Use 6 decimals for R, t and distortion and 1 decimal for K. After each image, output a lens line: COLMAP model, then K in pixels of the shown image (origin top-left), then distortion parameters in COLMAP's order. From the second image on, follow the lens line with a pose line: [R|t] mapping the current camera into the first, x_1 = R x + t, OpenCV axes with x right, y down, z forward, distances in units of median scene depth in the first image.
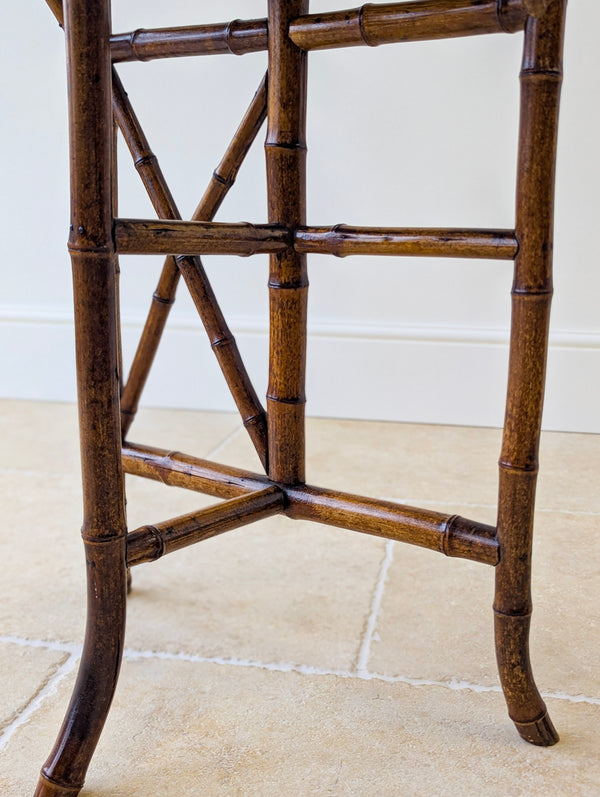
lens RADIAL K [[943.0, 0, 310.5], [0, 943.0, 403.3], [0, 0, 1]] dist [0.040657, 0.000000]
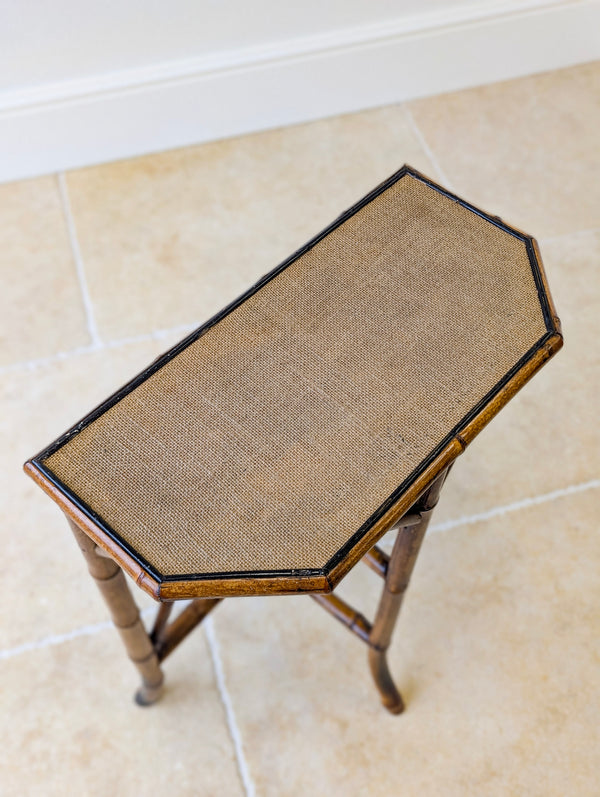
lens RADIAL K [[870.6, 0, 294.7], [0, 870.6, 397.2], [0, 0, 1]] dist [0.044601, 0.000000]
pose [[0.892485, -0.391212, 0.224551, -0.346939], [0.122690, 0.689578, 0.713743, -1.201721], [-0.434070, -0.609455, 0.663436, 0.167176]]
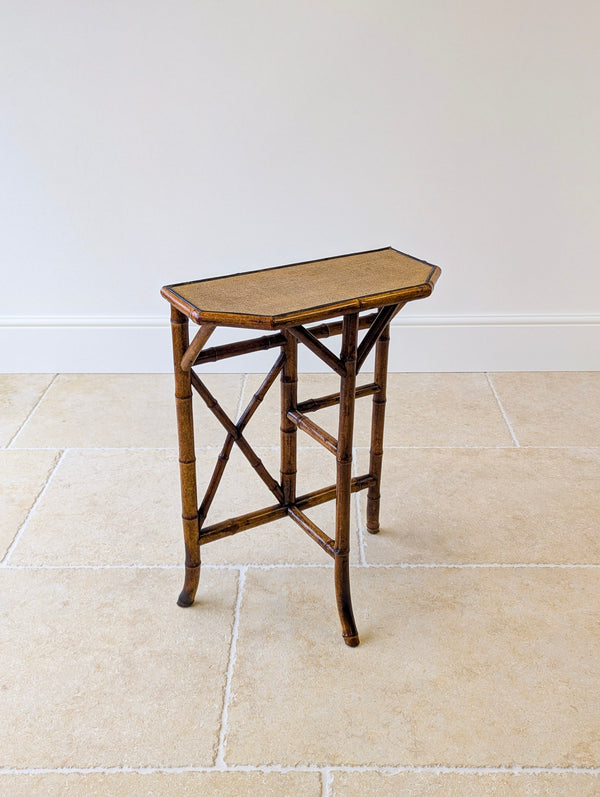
lens RADIAL K [[870.6, 0, 308.5], [0, 870.6, 386.6], [0, 0, 1]] dist [0.044601, 0.000000]
pose [[0.986113, -0.097476, 0.134464, -0.379933], [0.063620, 0.969593, 0.236309, -0.768379], [-0.153409, -0.224472, 0.962329, -1.133936]]
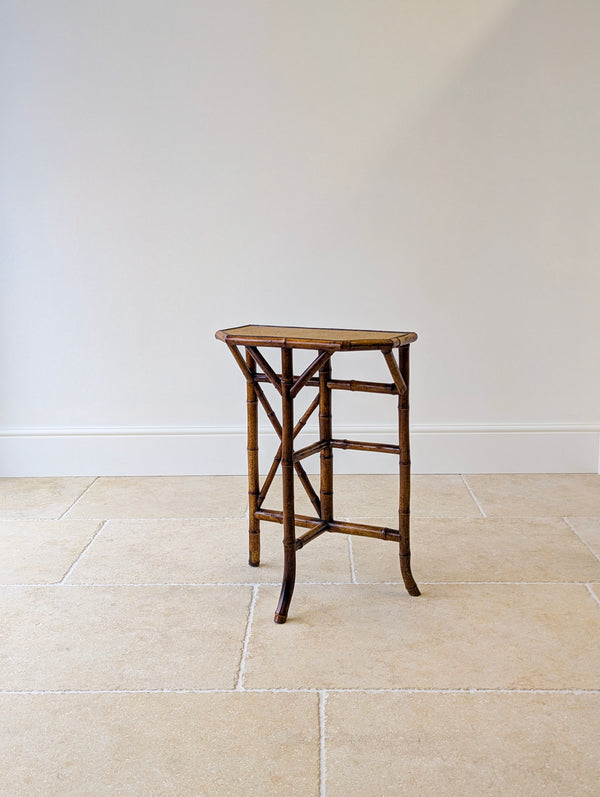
lens RADIAL K [[870.6, 0, 299.5], [0, 870.6, 380.3], [0, 0, 1]] dist [0.044601, 0.000000]
pose [[0.988146, -0.060610, 0.141045, -0.516182], [0.064921, 0.997547, -0.026162, -0.317728], [-0.139113, 0.035009, 0.989657, -1.888333]]
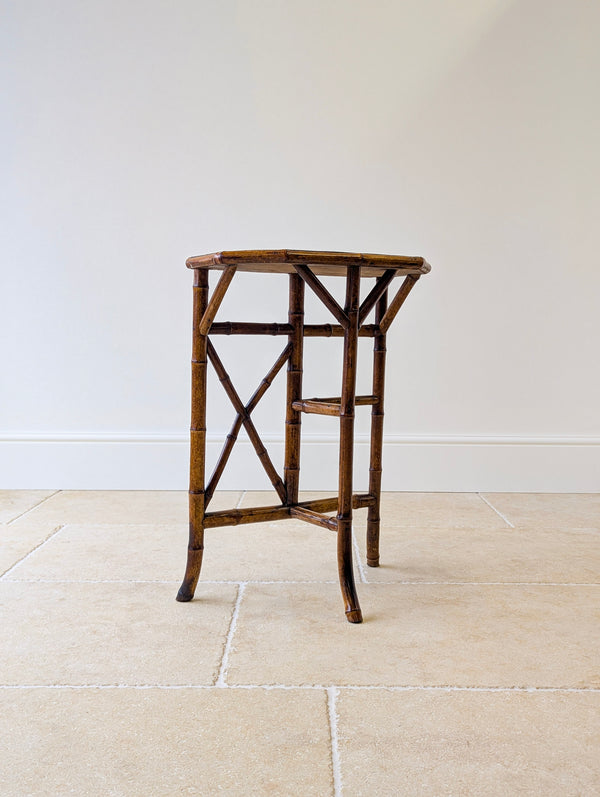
lens RADIAL K [[870.6, 0, 305.1], [0, 870.6, 385.2], [0, 0, 1]] dist [0.044601, 0.000000]
pose [[0.985142, -0.025891, 0.169779, -0.509891], [0.048707, 0.990101, -0.131632, 0.084191], [-0.164691, 0.137945, 0.976651, -1.336002]]
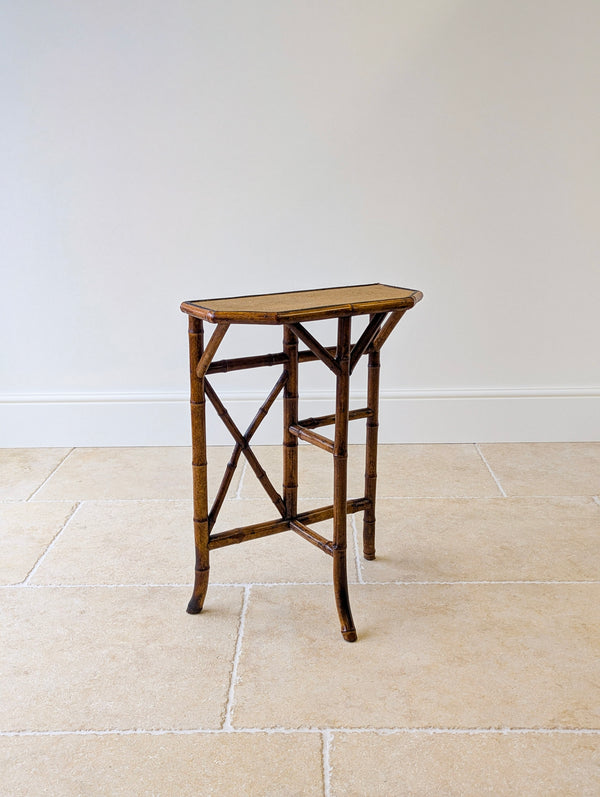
lens RADIAL K [[870.6, 0, 297.5], [0, 870.6, 388.9], [0, 0, 1]] dist [0.044601, 0.000000]
pose [[0.987448, -0.076151, 0.138377, -0.452606], [0.069393, 0.996179, 0.053035, -0.420533], [-0.141887, -0.042767, 0.988959, -1.449618]]
